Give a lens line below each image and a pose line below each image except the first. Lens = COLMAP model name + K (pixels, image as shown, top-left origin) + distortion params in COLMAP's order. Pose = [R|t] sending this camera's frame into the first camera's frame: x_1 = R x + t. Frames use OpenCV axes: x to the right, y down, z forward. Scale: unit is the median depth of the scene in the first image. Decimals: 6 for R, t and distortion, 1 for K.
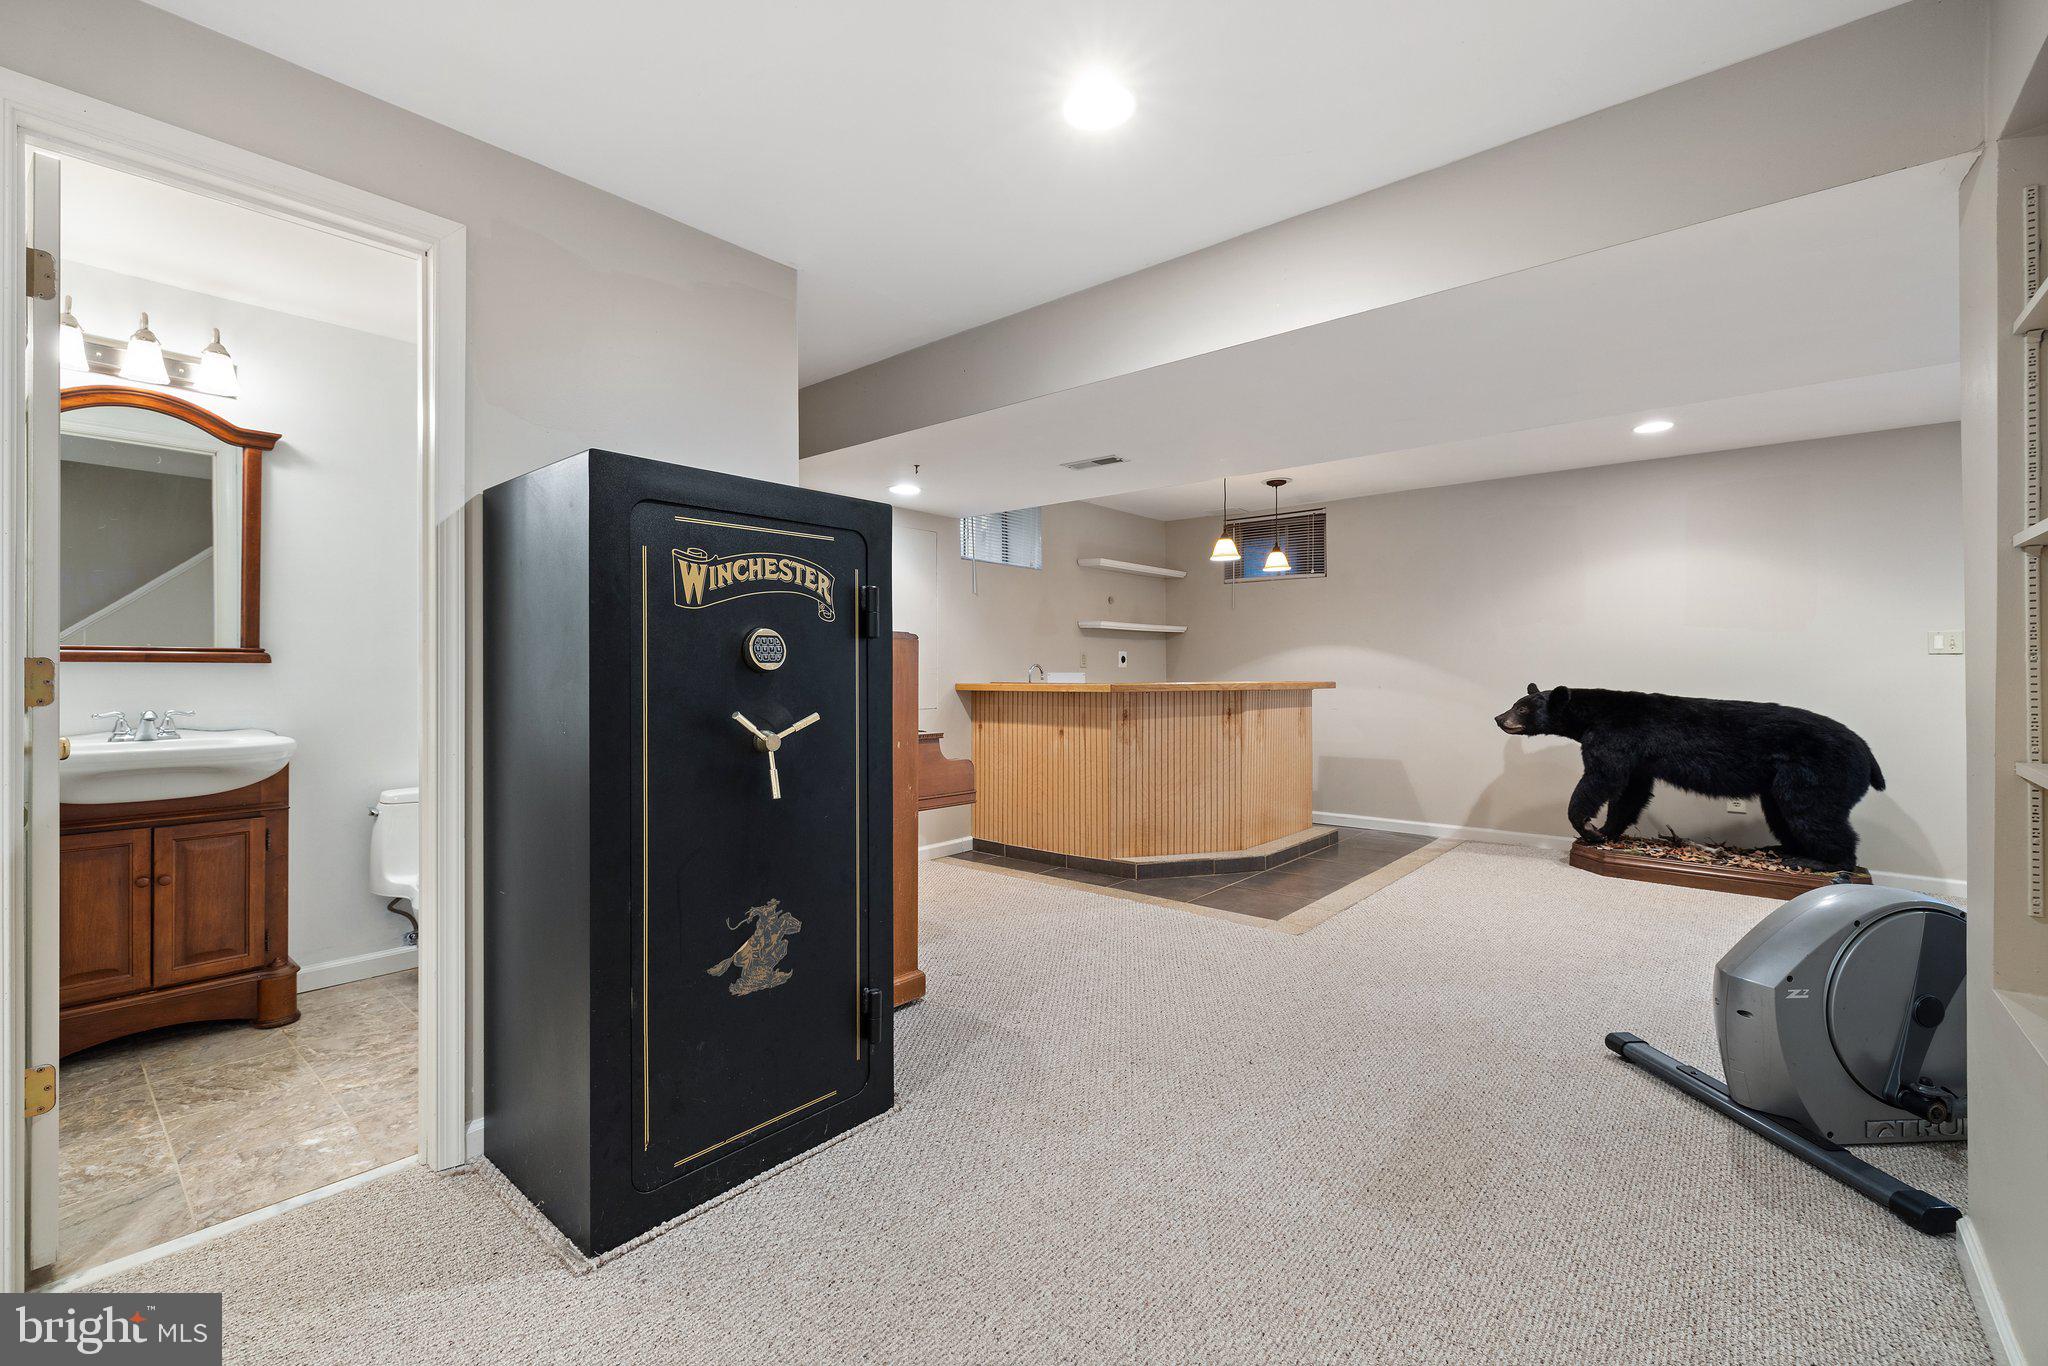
lens RADIAL K [[870.7, 0, 1004.5], [0, 870.7, 645.5], [0, 0, 1]] dist [-0.000013, -0.000613]
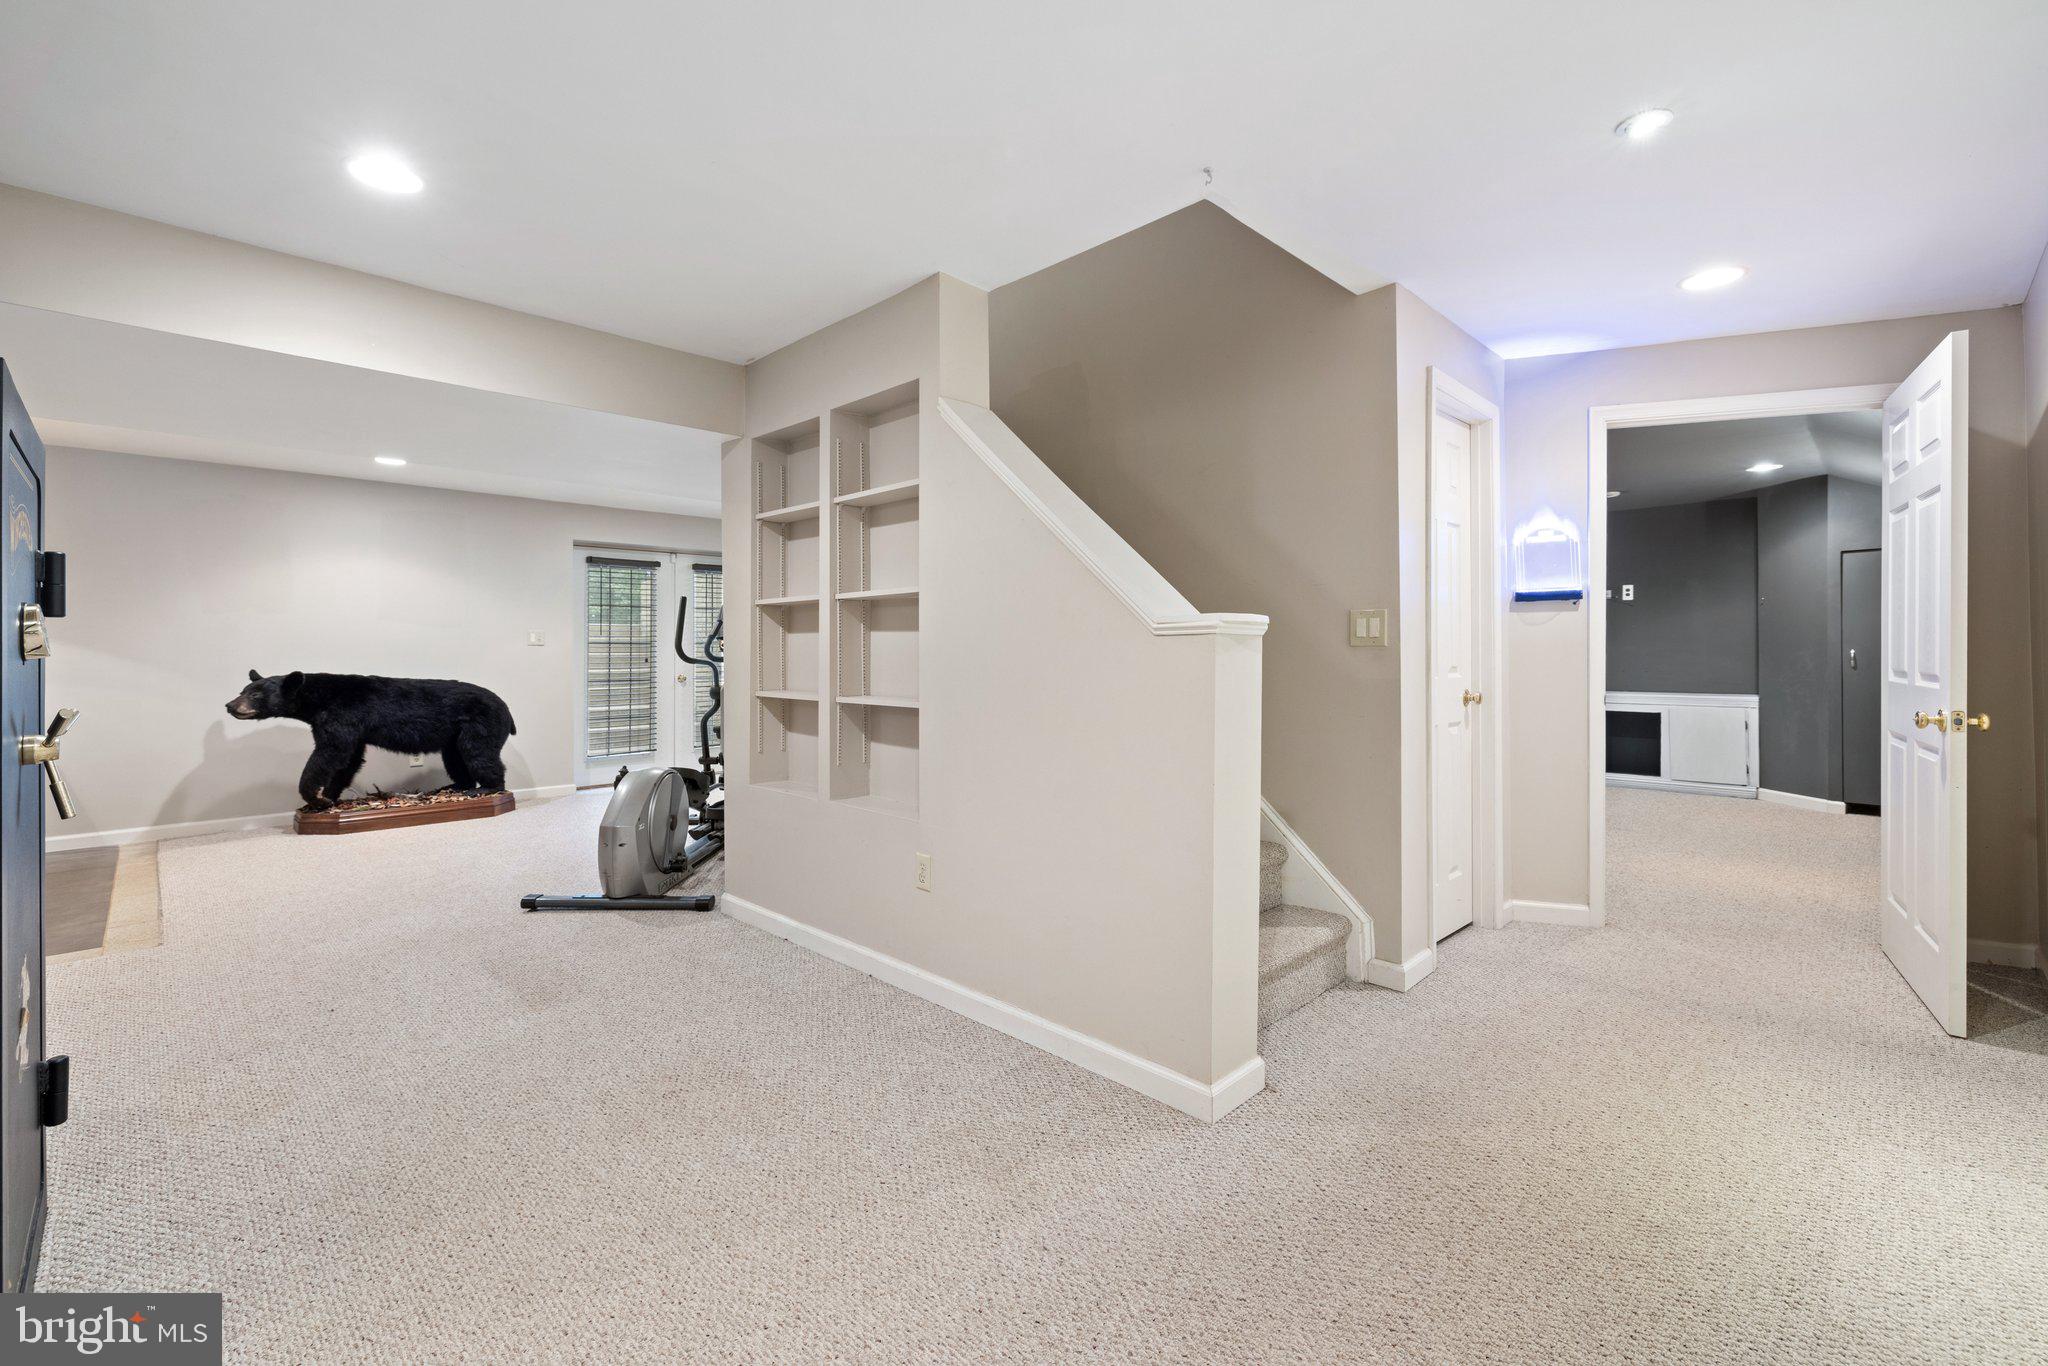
lens RADIAL K [[870.7, 0, 1004.5], [0, 870.7, 645.5], [0, 0, 1]] dist [-0.000013, -0.000613]
pose [[0.069472, 0.009306, 0.997541, -0.398178], [-0.023044, 0.999705, -0.007722, 0.002474], [-0.997318, -0.022451, 0.069665, 0.042515]]
